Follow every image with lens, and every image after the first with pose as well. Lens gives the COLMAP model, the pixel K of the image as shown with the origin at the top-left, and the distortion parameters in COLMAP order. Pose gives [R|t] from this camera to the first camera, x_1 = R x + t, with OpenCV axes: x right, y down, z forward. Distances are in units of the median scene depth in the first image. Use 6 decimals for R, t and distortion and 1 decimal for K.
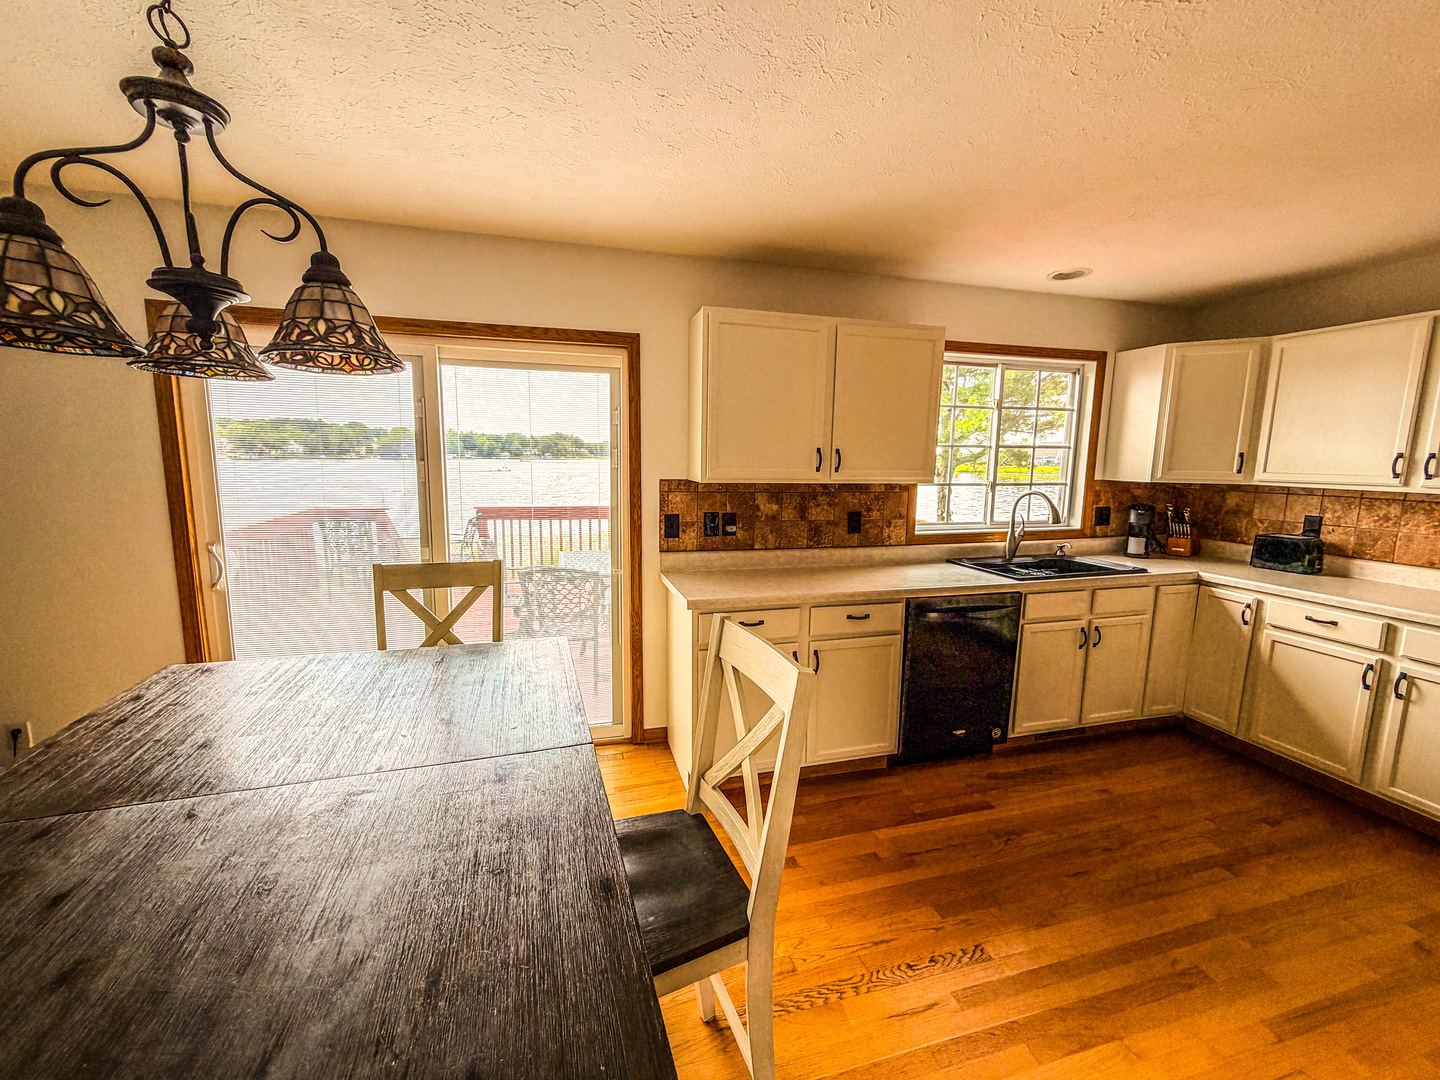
lens RADIAL K [[580.3, 0, 713.1], [0, 580.3, 538.6], [0, 0, 1]] dist [0.000004, 0.000627]
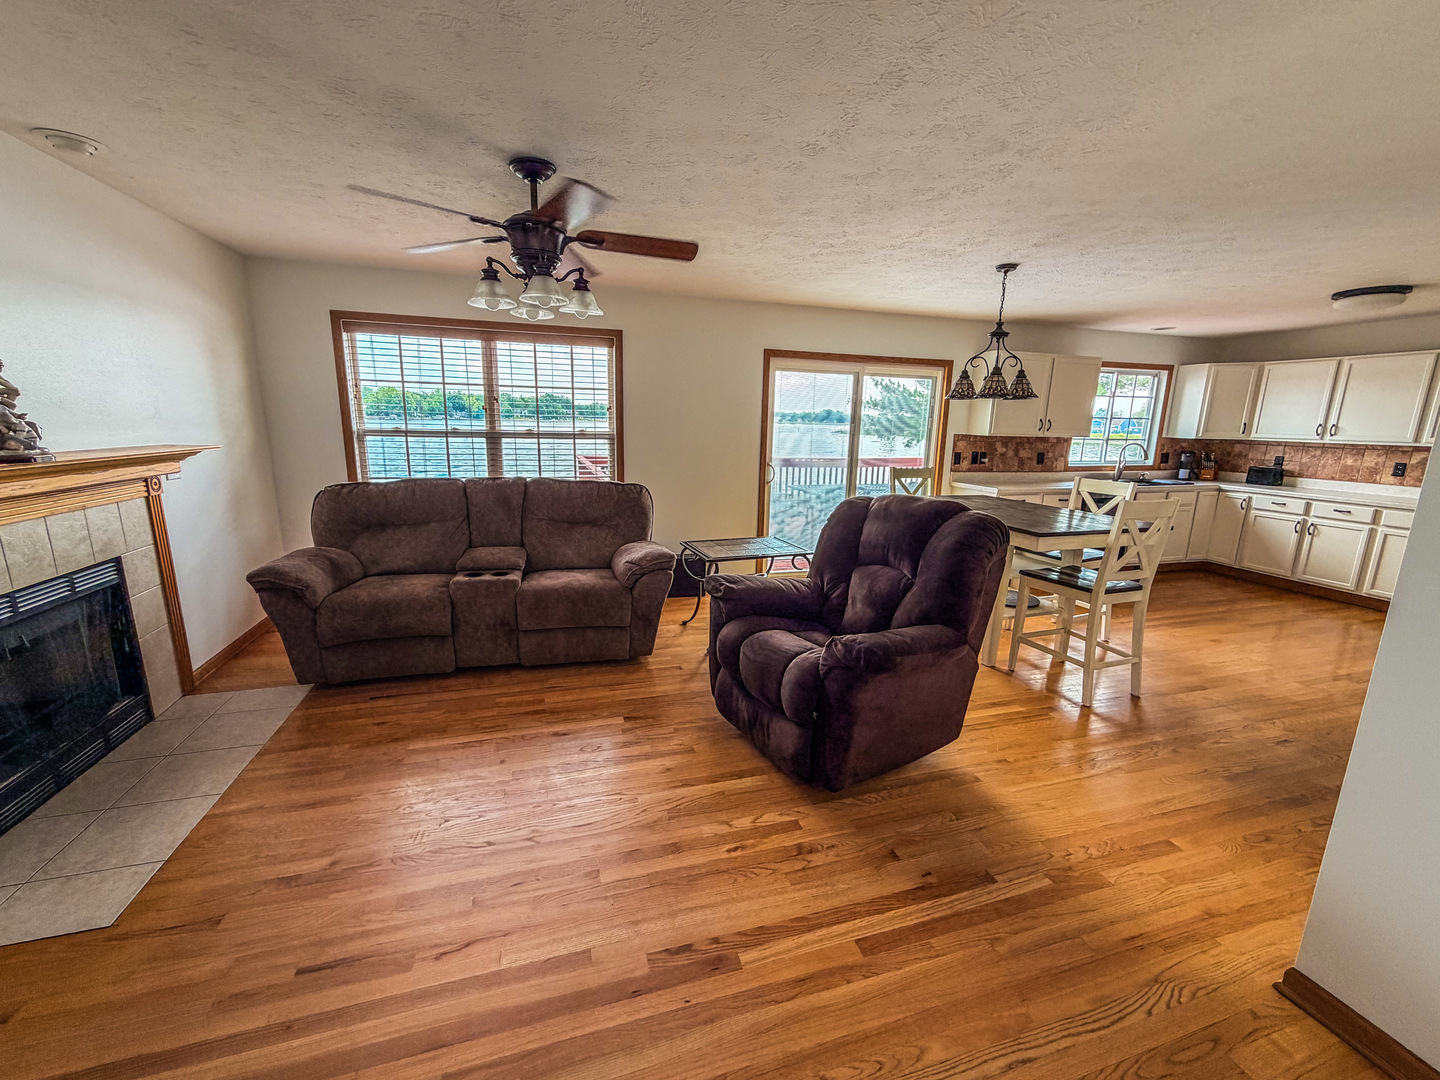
lens RADIAL K [[580.3, 0, 715.4], [0, 580.3, 537.7], [0, 0, 1]] dist [0.000004, 0.000627]
pose [[0.999806, 0.004995, 0.019032, -0.908639], [-0.006136, 0.998158, 0.060358, 0.131095], [-0.018696, -0.060463, 0.997995, -0.940519]]
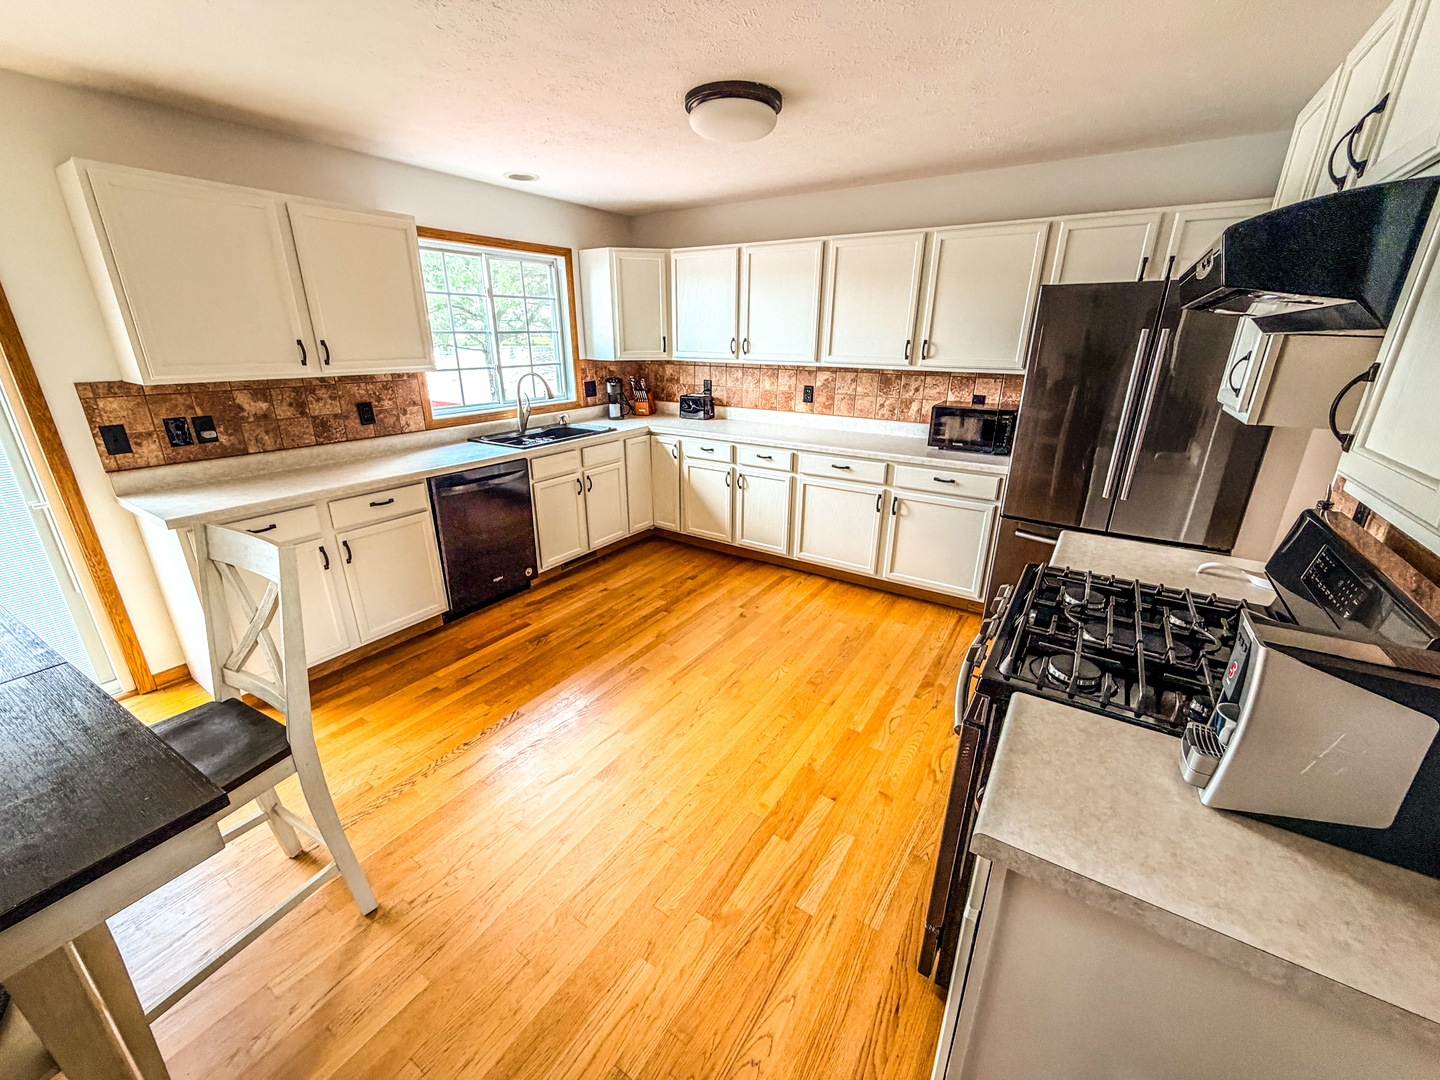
lens RADIAL K [[580.3, 0, 721.7], [0, 580.3, 539.7], [0, 0, 1]] dist [0.000004, 0.000627]
pose [[0.750313, -0.231194, 0.619338, 0.032343], [0.097322, 0.965276, 0.242426, -0.000384], [-0.653880, -0.121620, 0.746760, -0.209856]]
